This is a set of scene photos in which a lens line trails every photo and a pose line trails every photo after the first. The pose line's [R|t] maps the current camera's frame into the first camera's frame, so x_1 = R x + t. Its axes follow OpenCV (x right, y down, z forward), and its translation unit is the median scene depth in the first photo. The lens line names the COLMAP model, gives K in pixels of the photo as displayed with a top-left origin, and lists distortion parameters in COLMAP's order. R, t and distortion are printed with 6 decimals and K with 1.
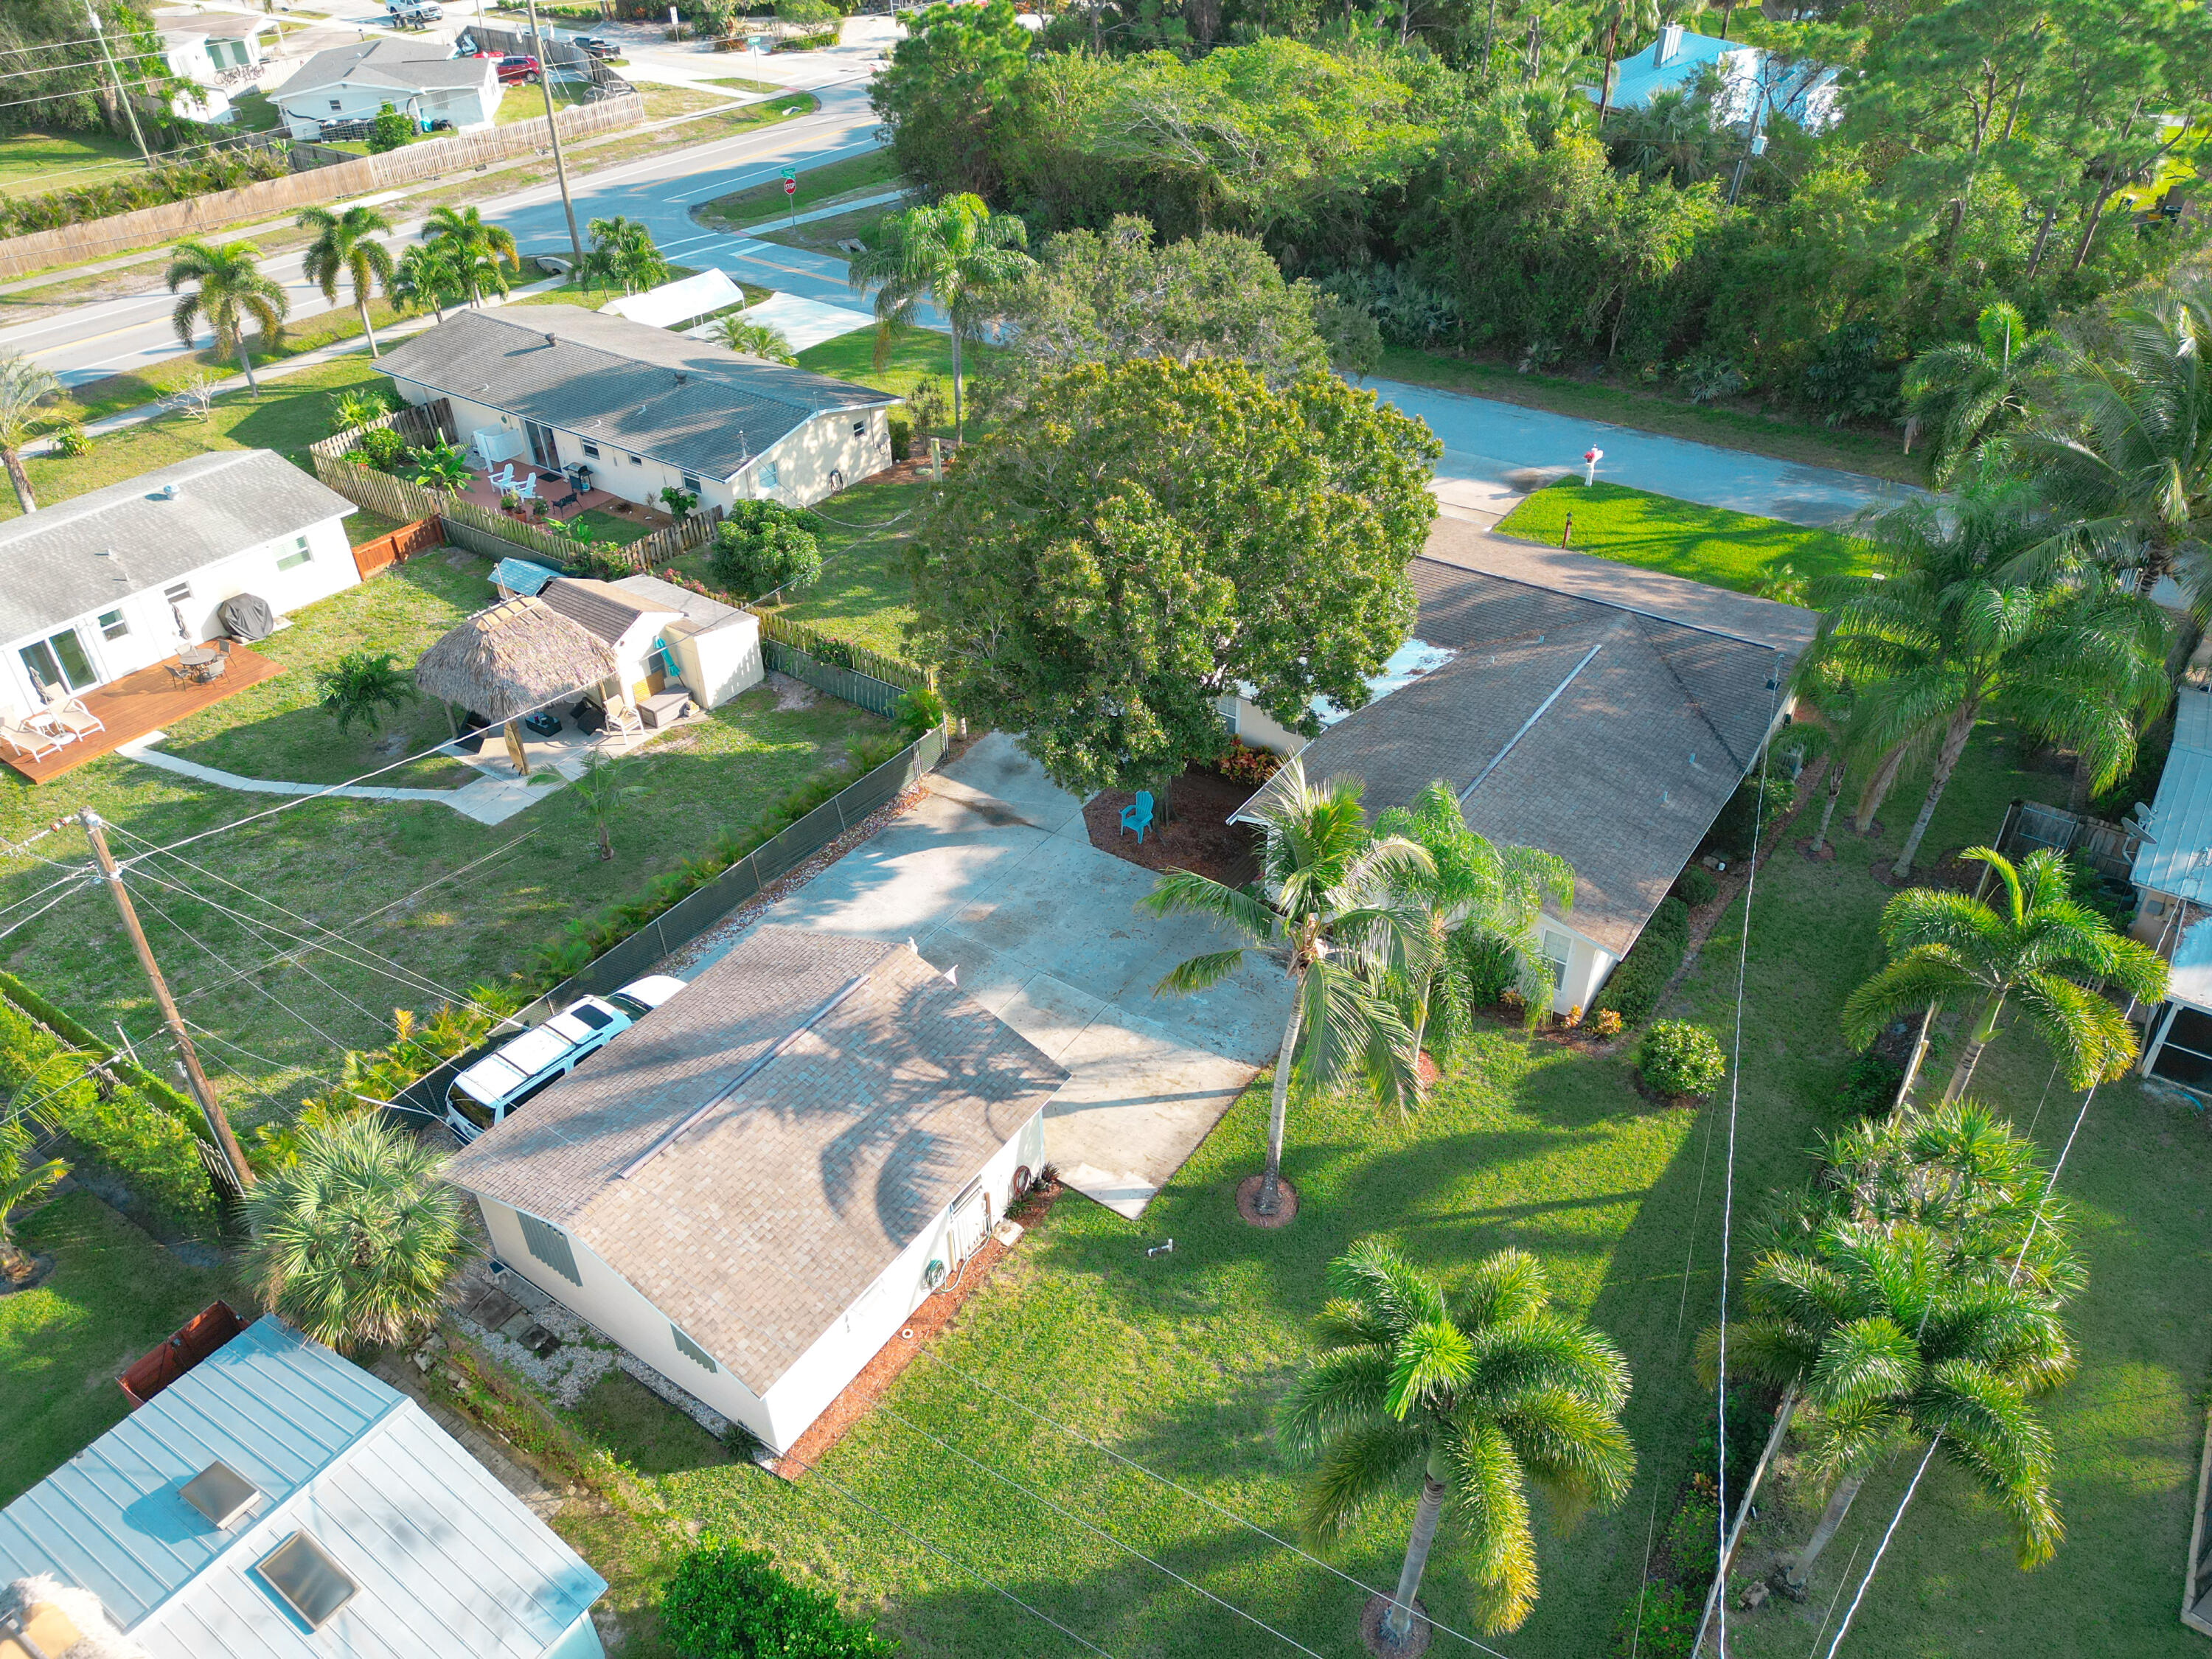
lens RADIAL K [[1552.9, 0, 1112.4], [0, 1552.9, 842.4], [0, 0, 1]] dist [0.069363, -0.065713]
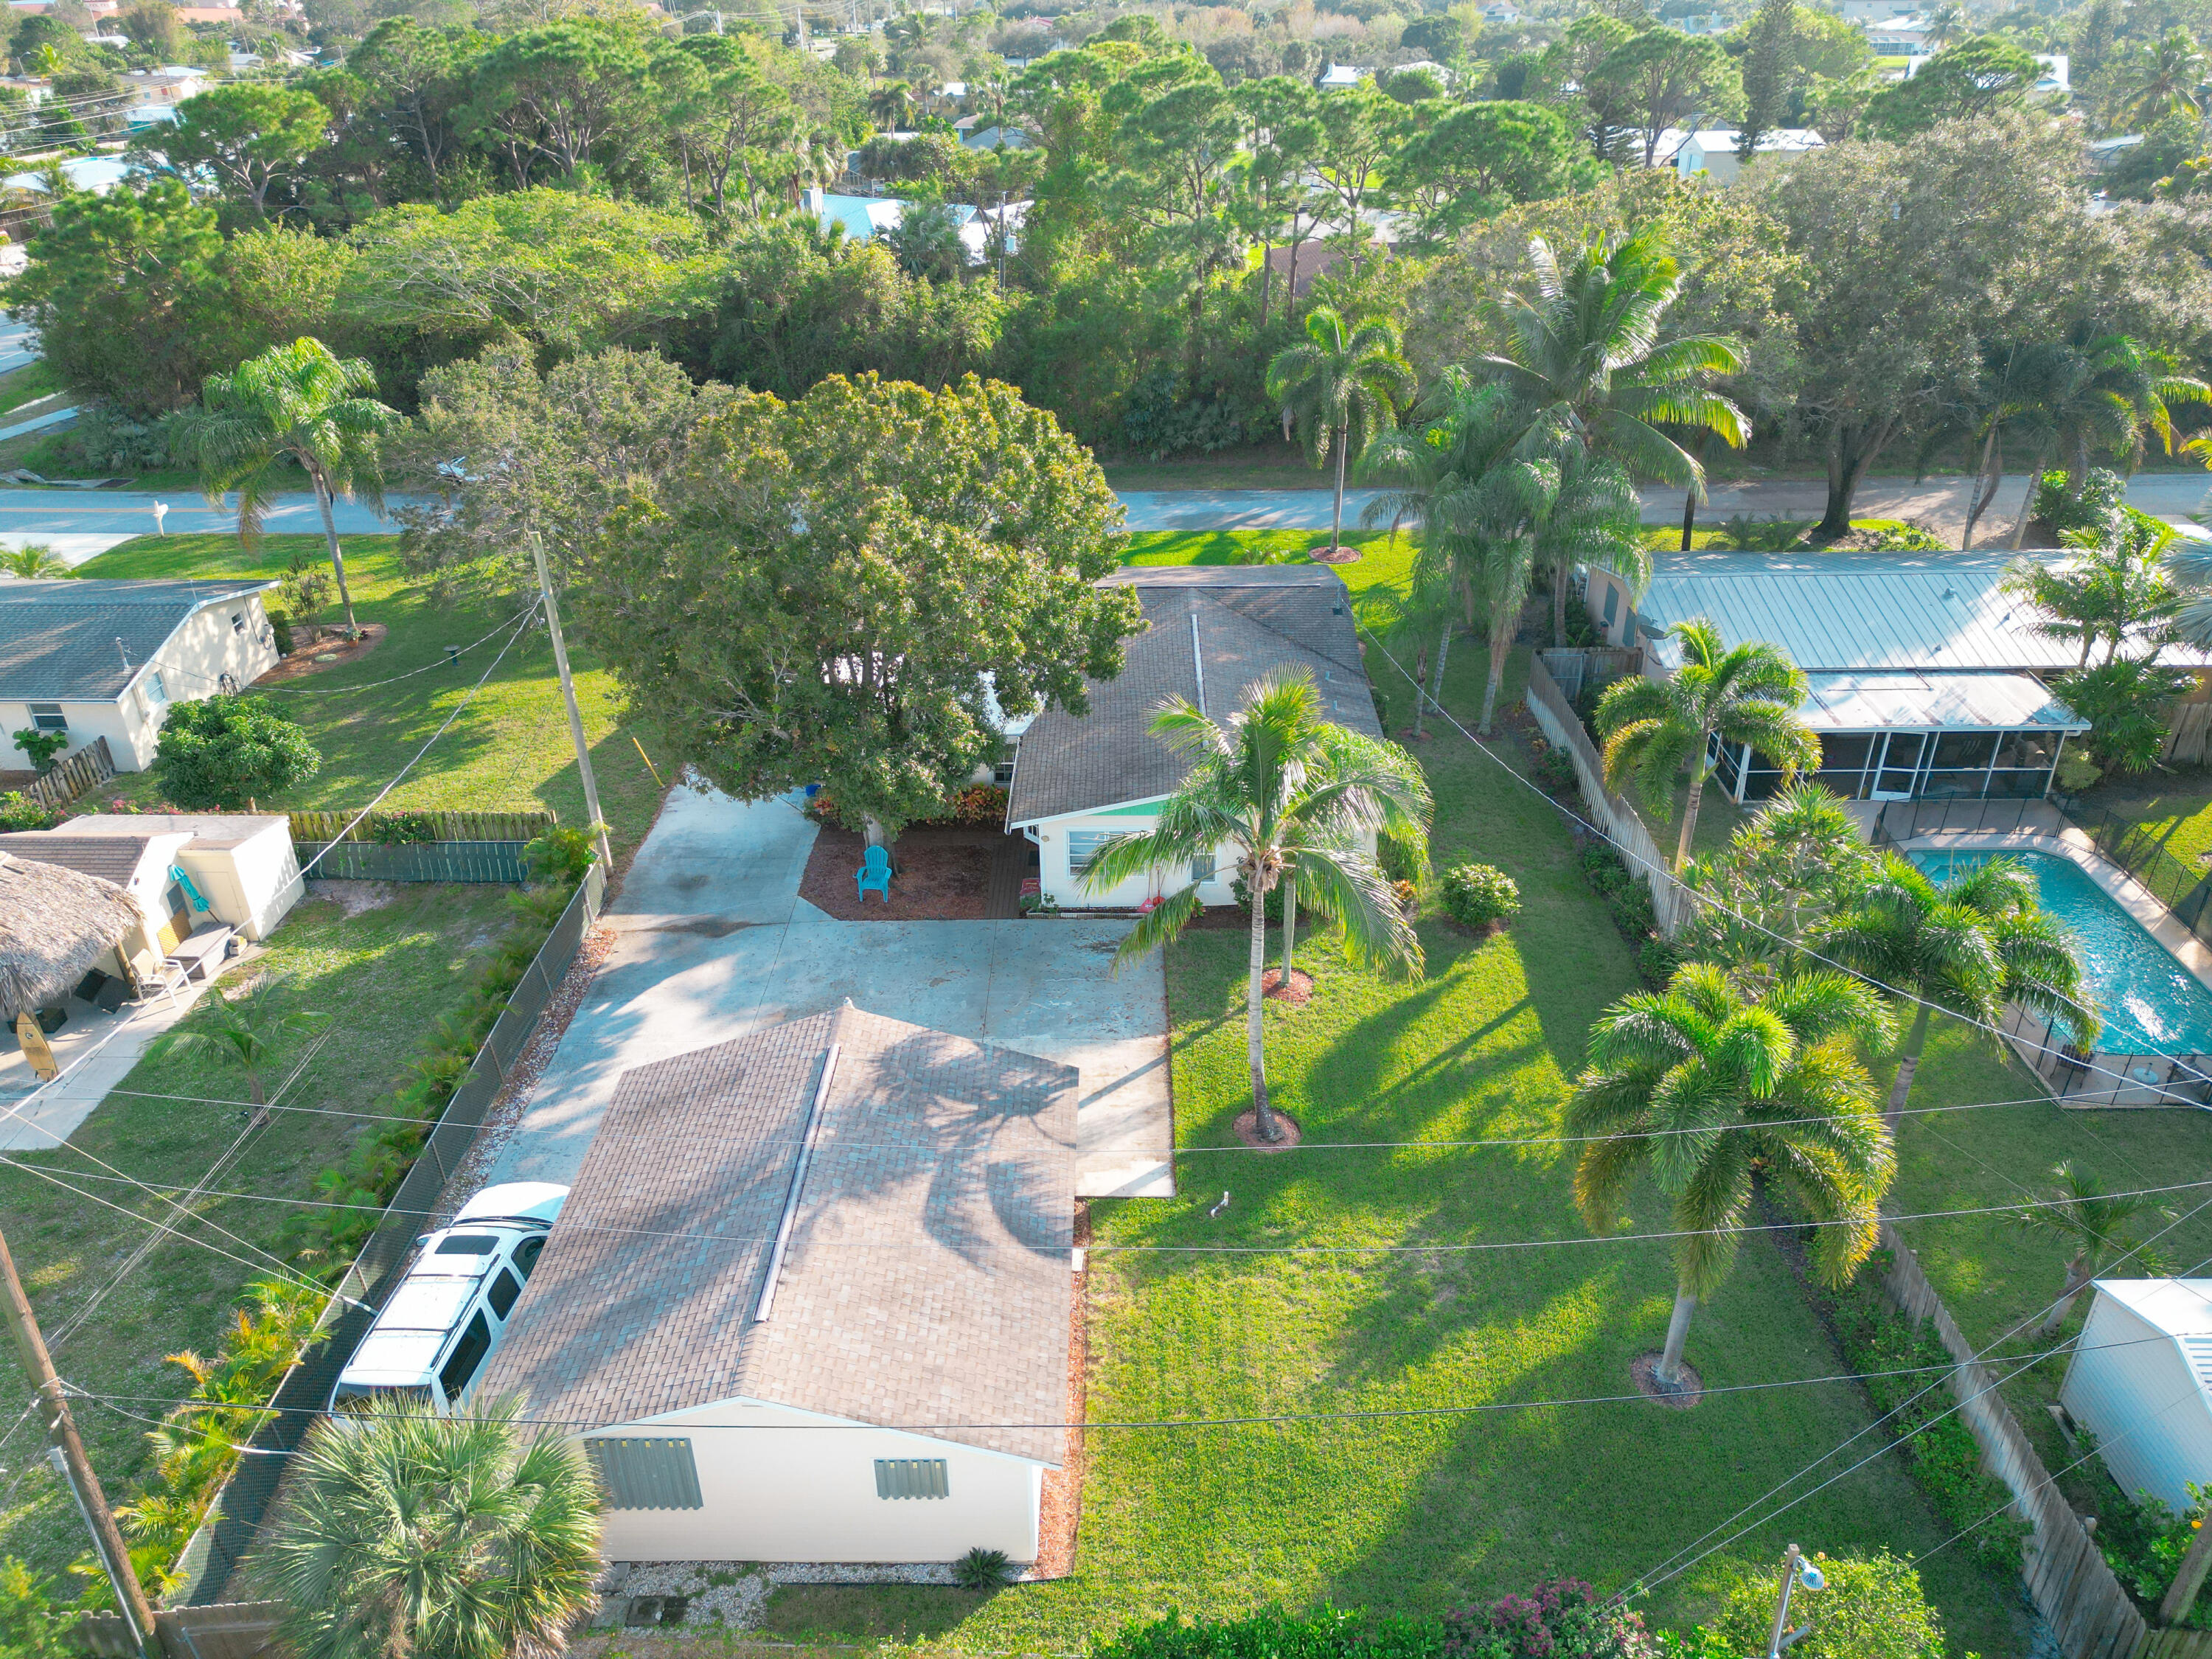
lens RADIAL K [[1552.9, 0, 1112.4], [0, 1552.9, 842.4], [0, 0, 1]] dist [0.069363, -0.065713]
pose [[0.828715, -0.272409, 0.488901, -0.281701], [0.331327, 0.942818, -0.036294, 0.041137], [-0.451058, 0.192063, 0.871584, 0.099031]]
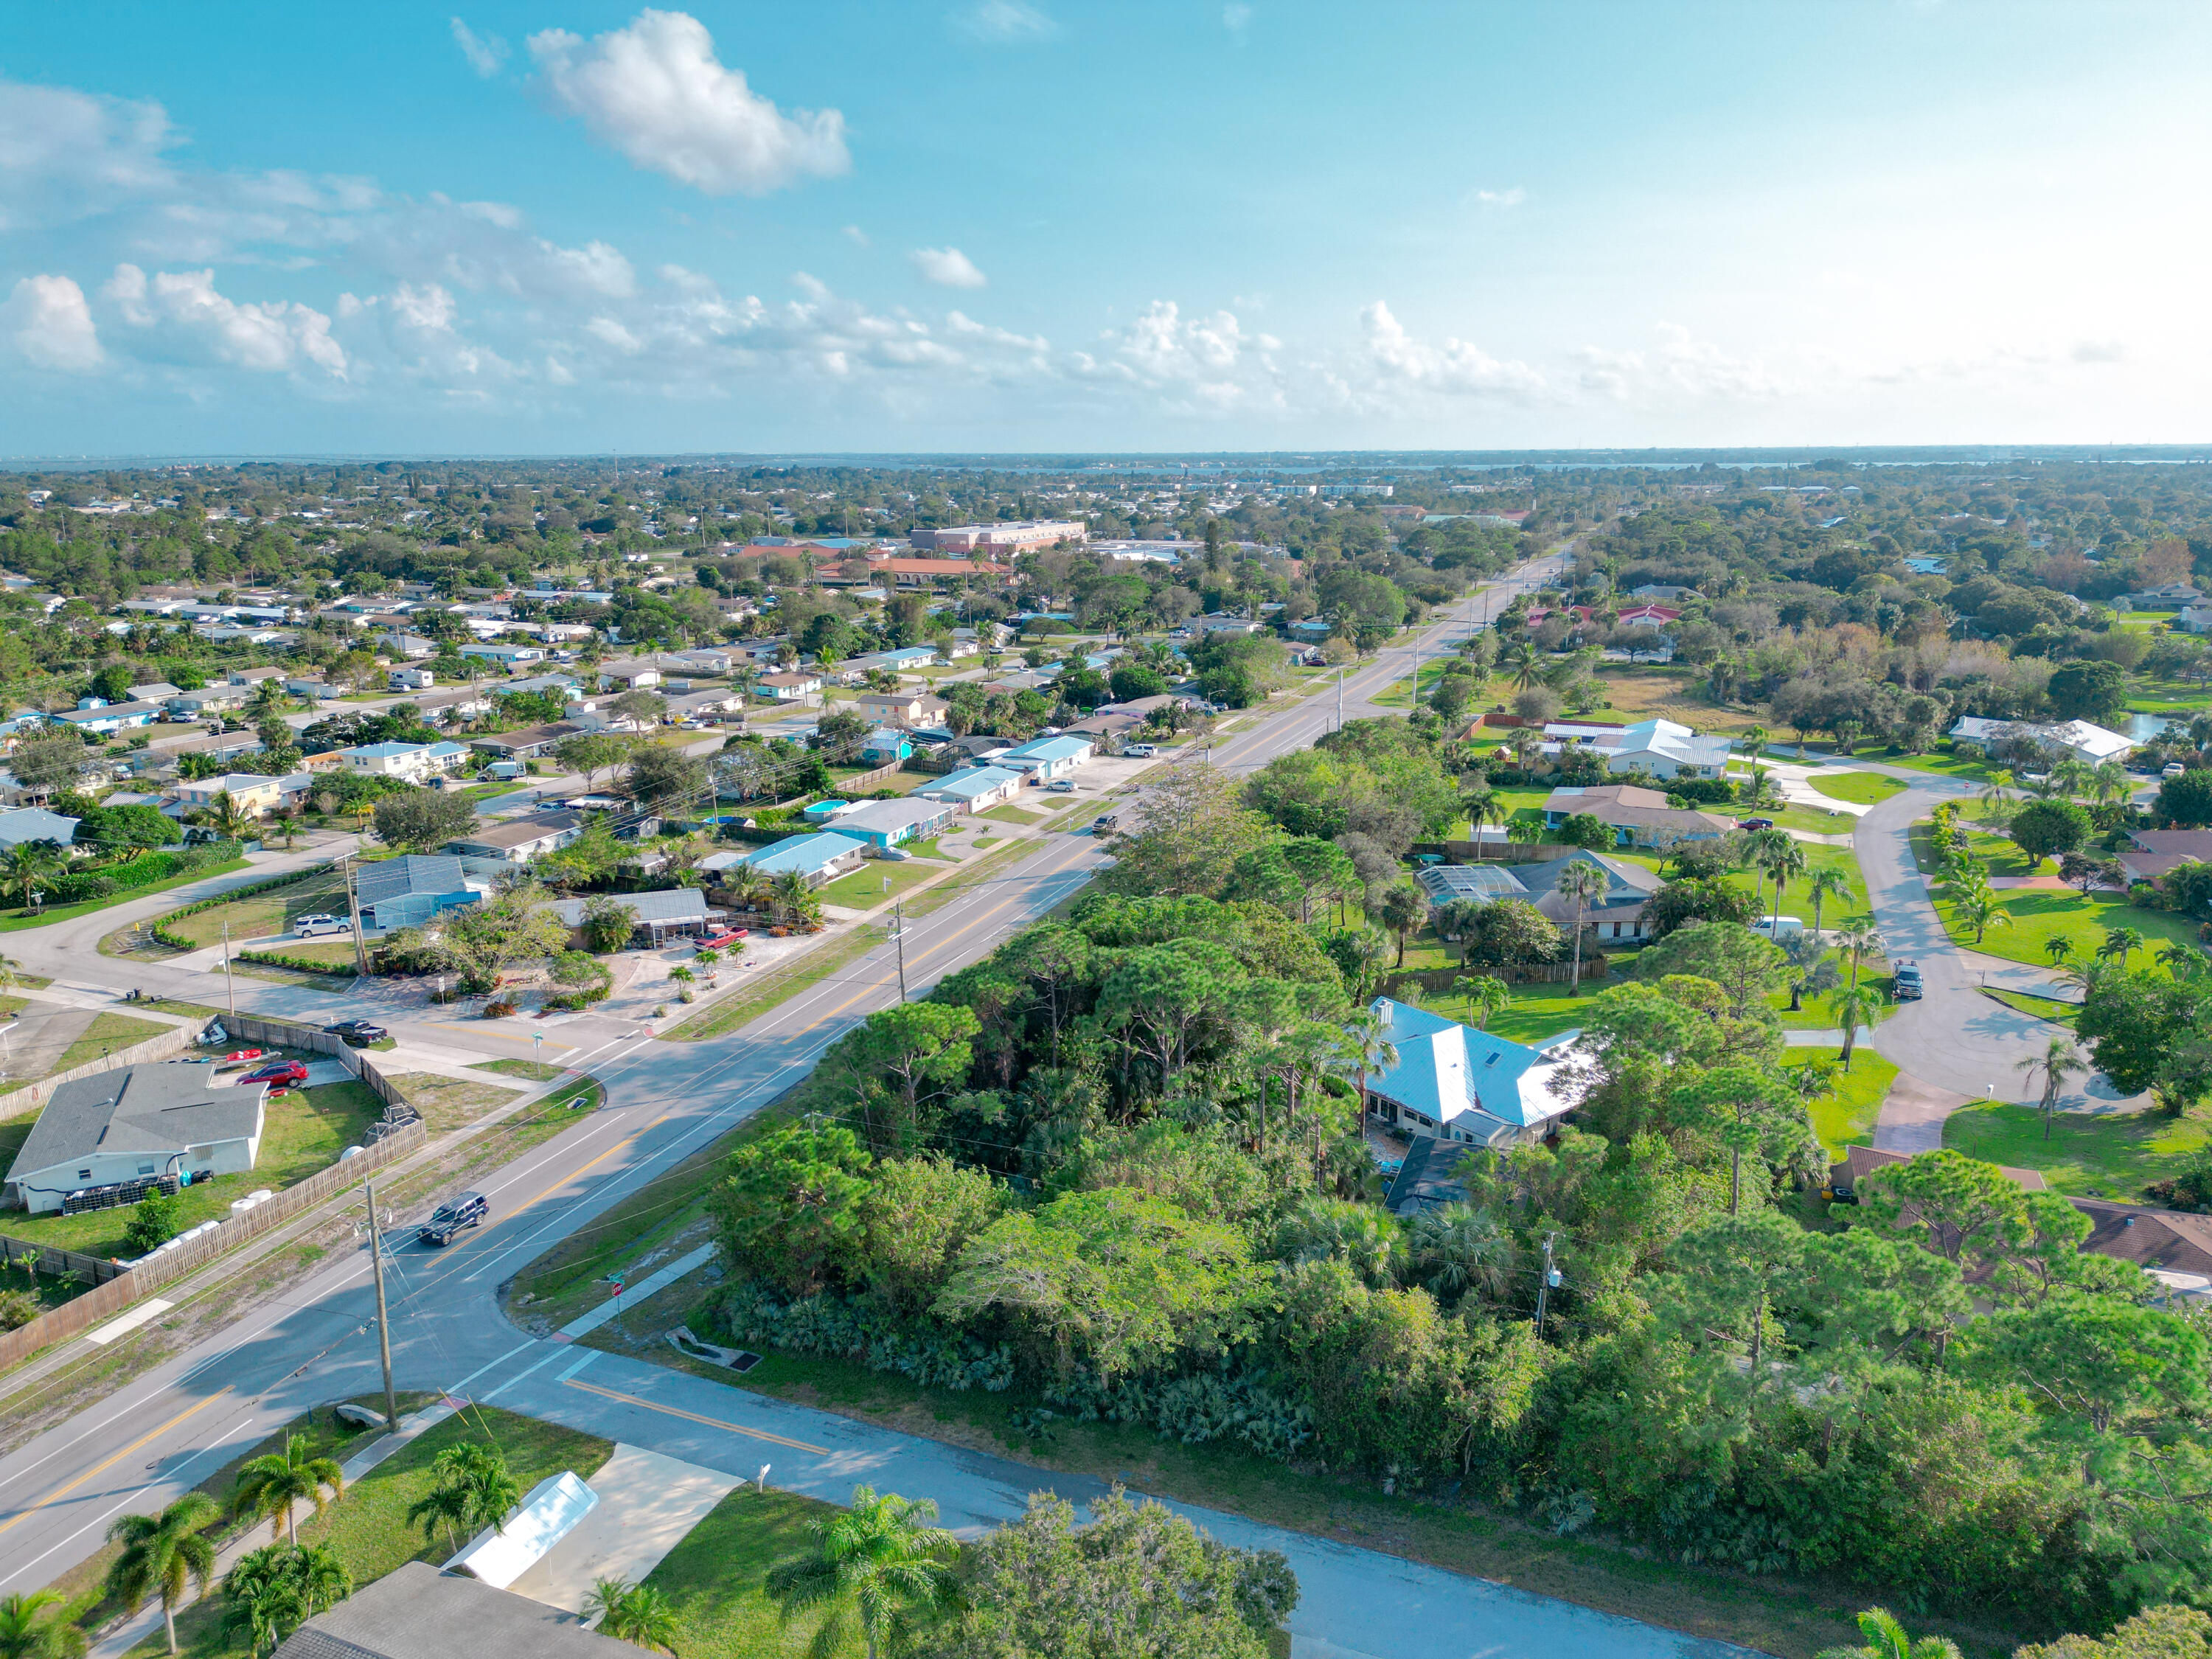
lens RADIAL K [[1552.9, 0, 1112.4], [0, 1552.9, 842.4], [0, 0, 1]] dist [0.069363, -0.065713]
pose [[0.975402, -0.050501, 0.214572, -0.183435], [0.126972, 0.924419, -0.359622, -0.523078], [-0.180193, 0.378021, 0.908092, -0.127250]]
